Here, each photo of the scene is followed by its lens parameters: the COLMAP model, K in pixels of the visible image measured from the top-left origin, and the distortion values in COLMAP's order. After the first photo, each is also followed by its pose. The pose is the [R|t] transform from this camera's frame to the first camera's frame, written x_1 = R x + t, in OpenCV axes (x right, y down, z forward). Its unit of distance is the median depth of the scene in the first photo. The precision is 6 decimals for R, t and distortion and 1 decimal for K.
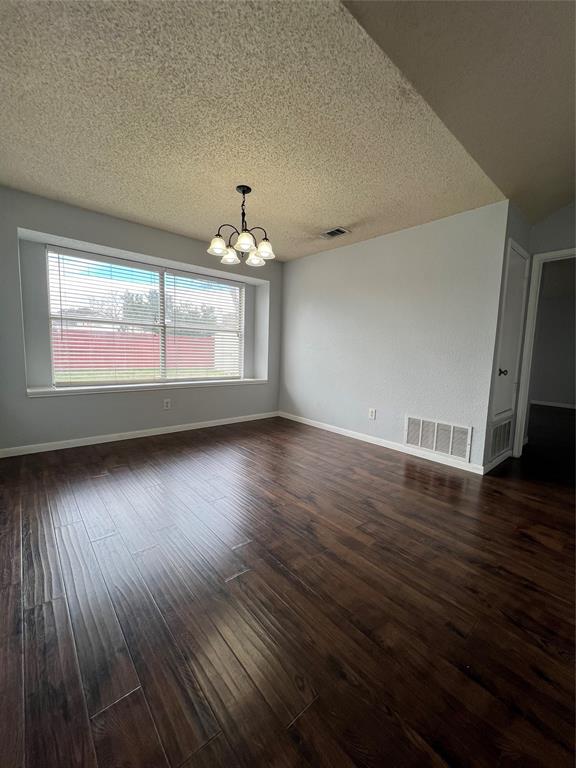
lens RADIAL K [[306.9, 0, 289.7], [0, 306.9, 383.0], [0, 0, 1]] dist [-0.002035, 0.000027]
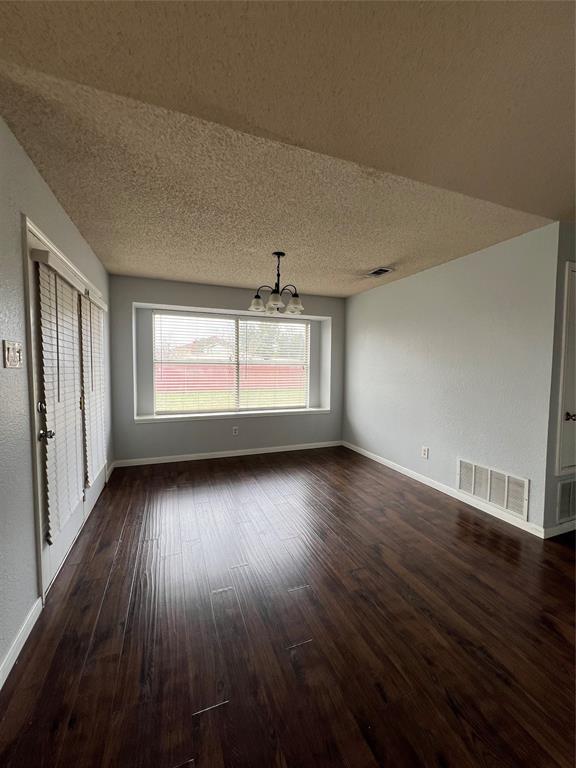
lens RADIAL K [[306.9, 0, 289.7], [0, 306.9, 383.0], [0, 0, 1]] dist [-0.002035, 0.000027]
pose [[0.939690, -0.004386, -0.342000, 0.236379], [-0.016225, 0.998220, -0.057382, -0.060370], [0.341643, 0.059470, 0.937946, -0.046505]]
